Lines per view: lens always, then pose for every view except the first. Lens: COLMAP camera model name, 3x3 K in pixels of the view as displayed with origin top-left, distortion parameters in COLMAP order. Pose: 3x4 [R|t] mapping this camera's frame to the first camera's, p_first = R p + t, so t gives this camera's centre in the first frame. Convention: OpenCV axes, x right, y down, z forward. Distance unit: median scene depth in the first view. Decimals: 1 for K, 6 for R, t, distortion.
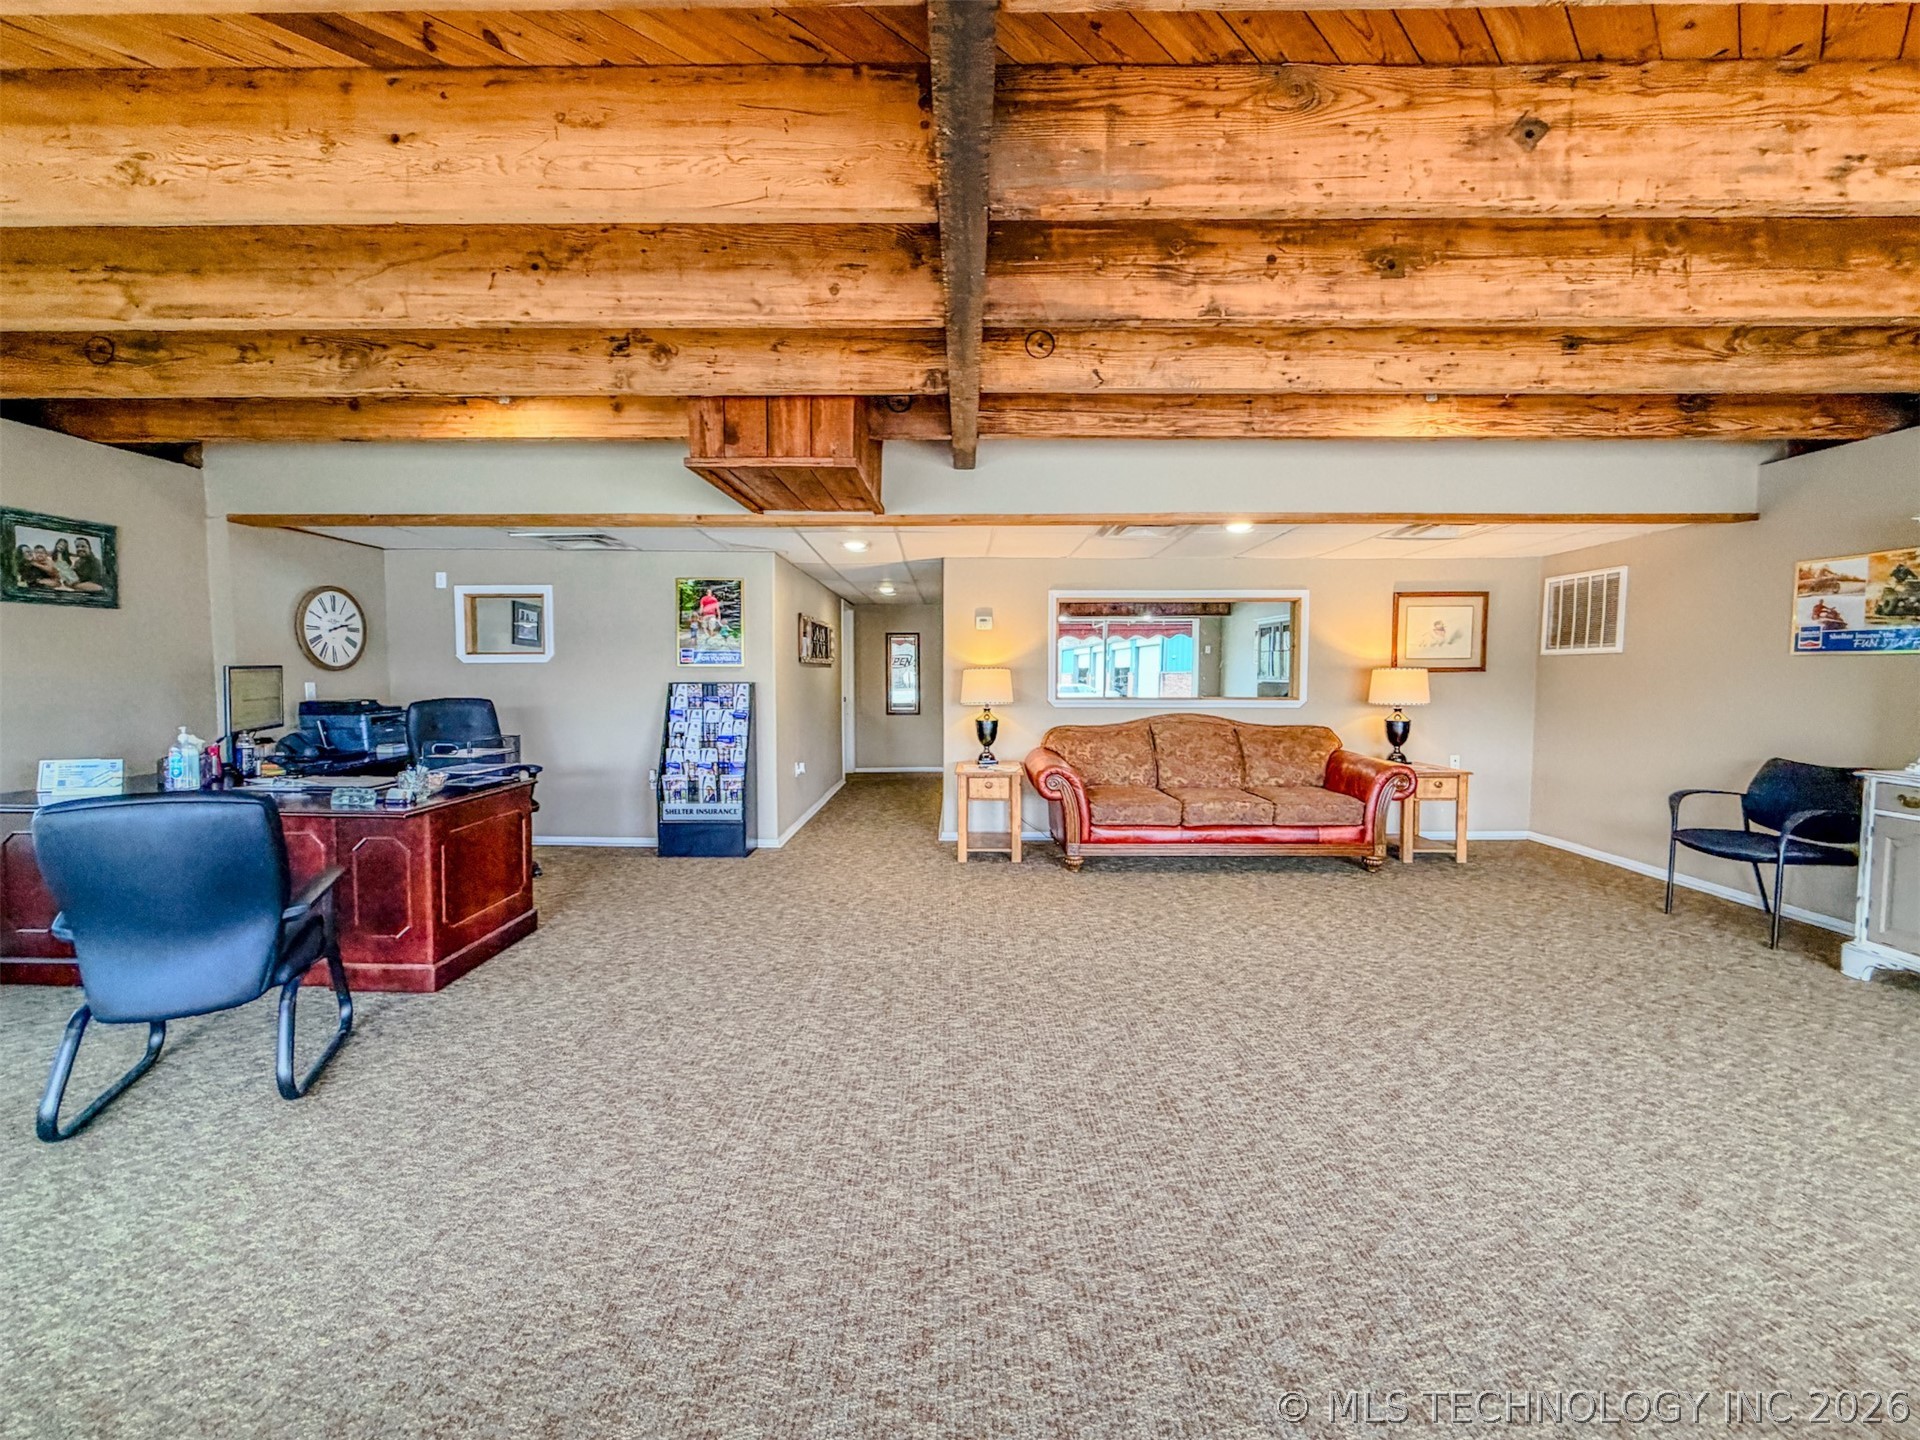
lens RADIAL K [[789.5, 0, 963.8], [0, 789.5, 716.3], [0, 0, 1]] dist [-0.016638, 0.002529]
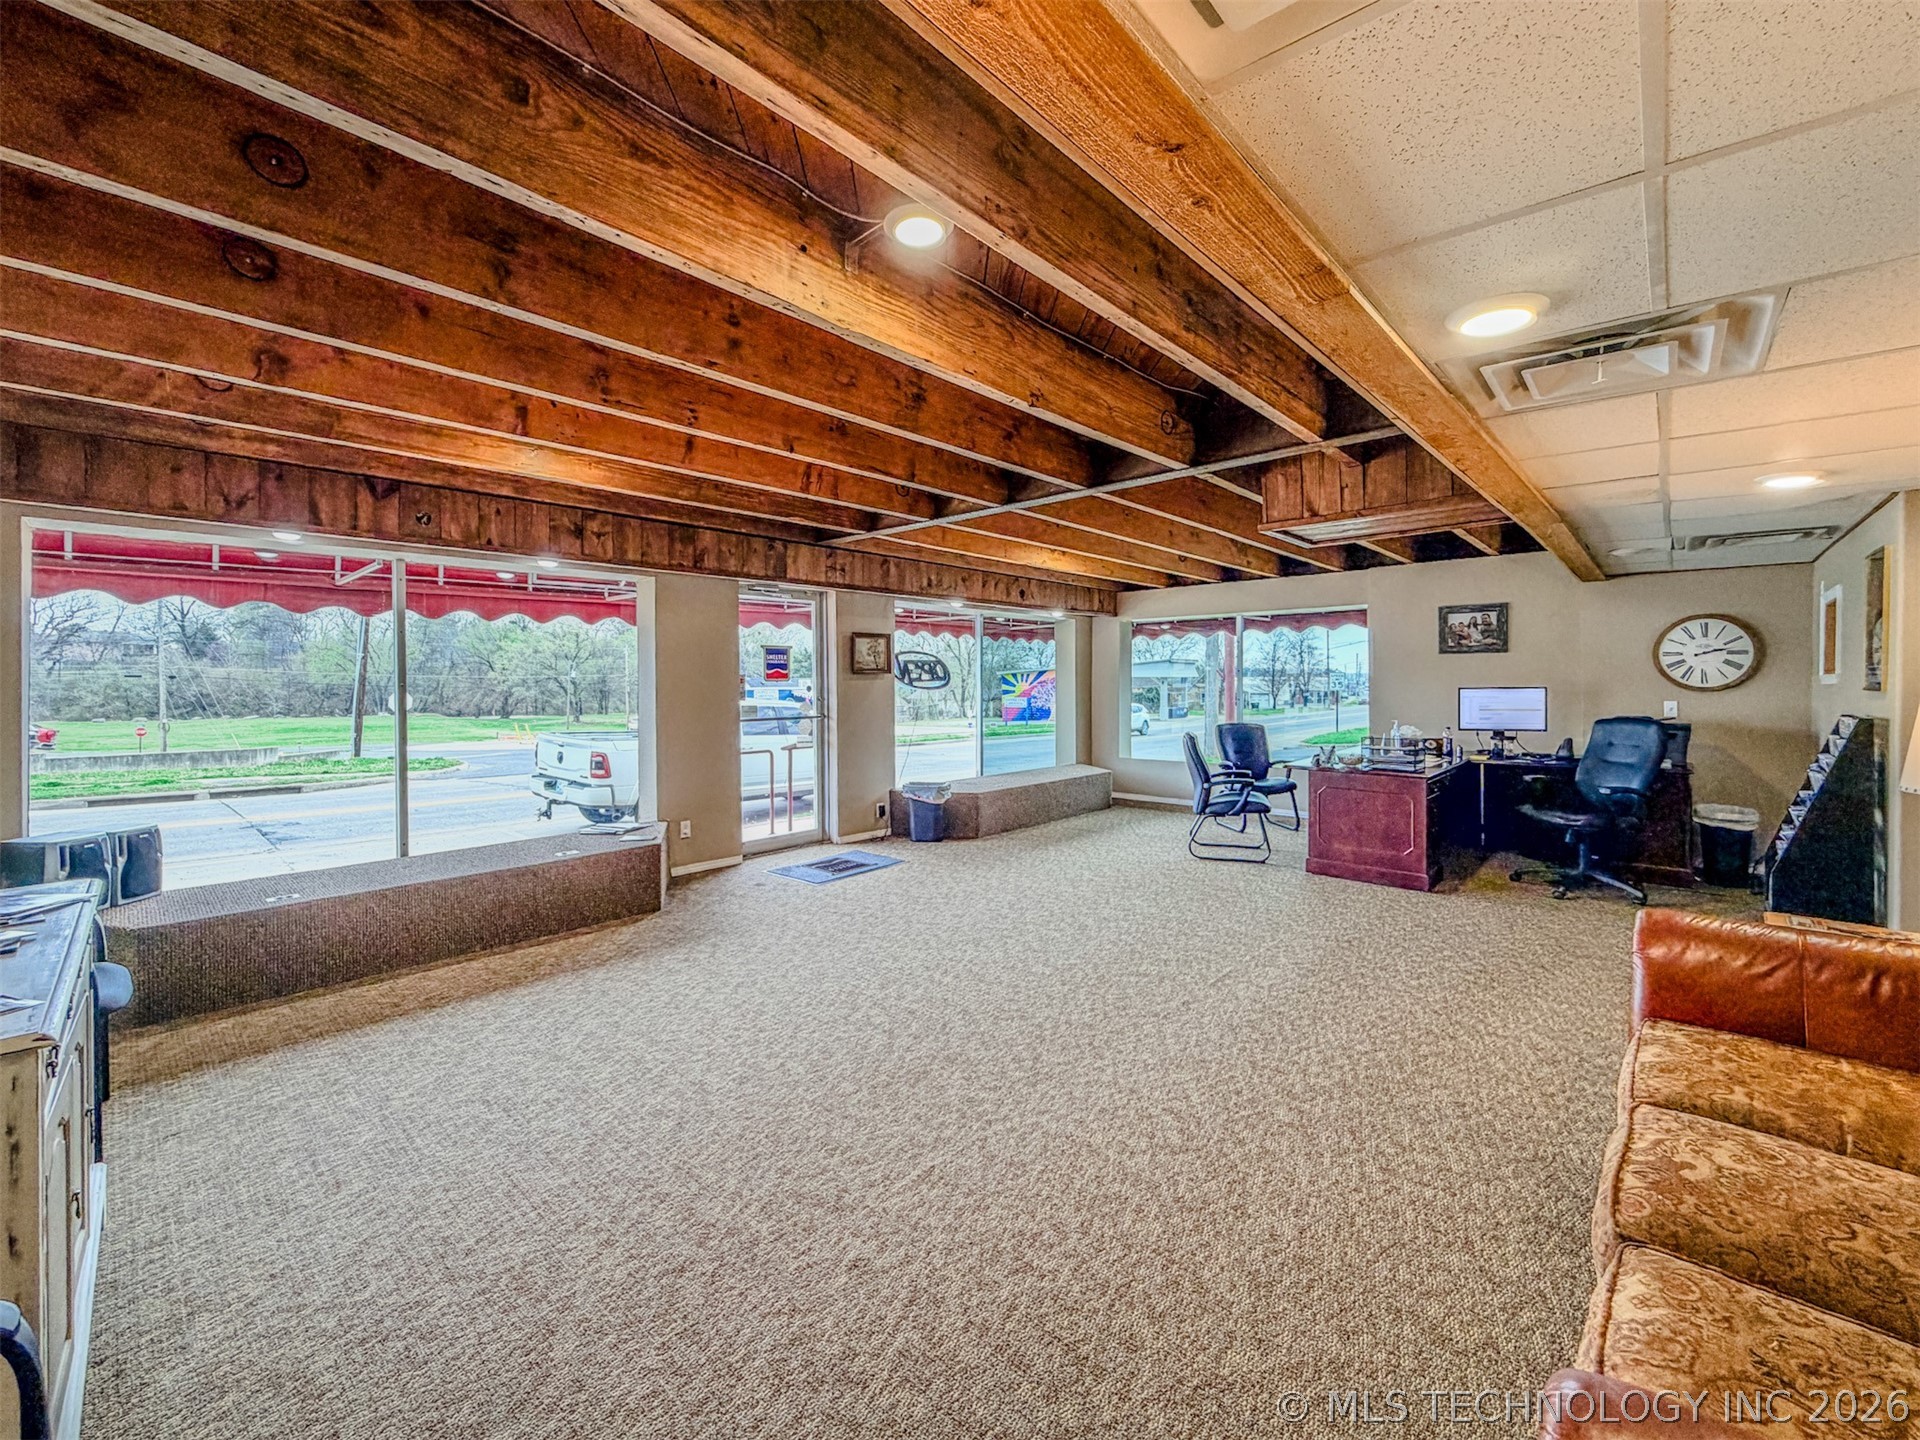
lens RADIAL K [[789.5, 0, 946.5], [0, 789.5, 713.6], [0, 0, 1]] dist [-0.016638, 0.002529]
pose [[-0.693294, 0.037889, -0.719658, 1.218785], [-0.038069, 0.995297, 0.089075, -0.141946], [0.719649, 0.089152, -0.688591, 1.653273]]
